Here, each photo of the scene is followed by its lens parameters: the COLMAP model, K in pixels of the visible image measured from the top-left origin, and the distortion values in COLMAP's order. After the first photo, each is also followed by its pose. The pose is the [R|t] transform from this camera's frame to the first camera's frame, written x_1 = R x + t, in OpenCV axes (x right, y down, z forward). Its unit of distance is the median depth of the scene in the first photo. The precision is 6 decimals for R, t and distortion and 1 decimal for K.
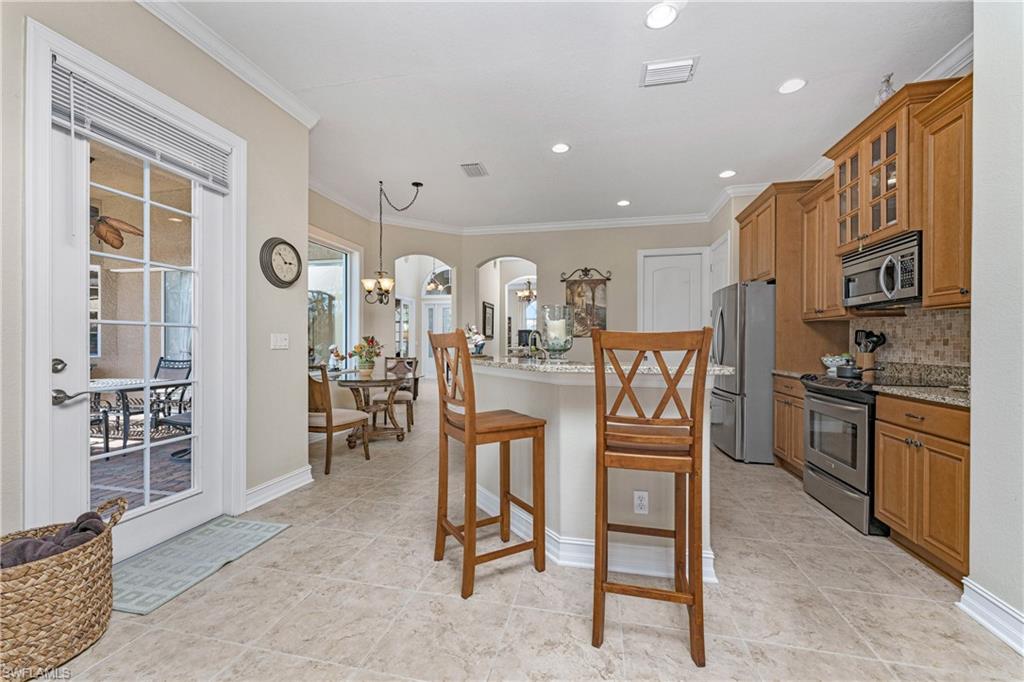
lens RADIAL K [[412.1, 0, 508.2], [0, 412.1, 341.5], [0, 0, 1]] dist [0.008436, -0.000944]
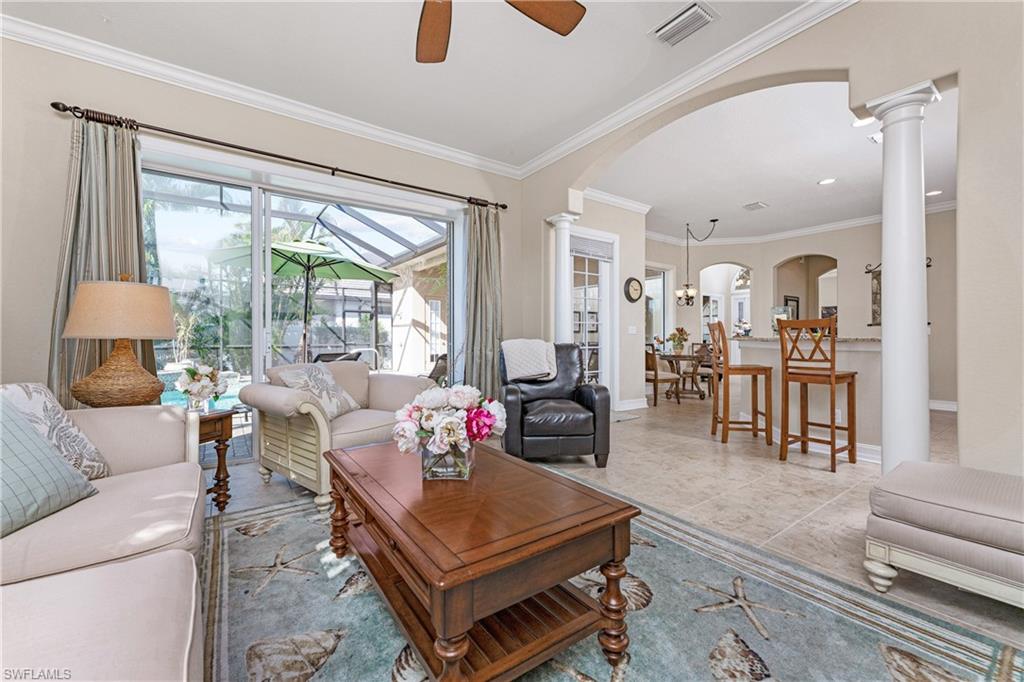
lens RADIAL K [[412.1, 0, 509.4], [0, 412.1, 338.3], [0, 0, 1]] dist [0.008436, -0.000944]
pose [[0.749270, -0.002201, -0.662261, 0.253309], [0.005327, 0.999982, 0.002703, 0.024672], [0.662243, -0.005553, 0.749269, -0.706110]]
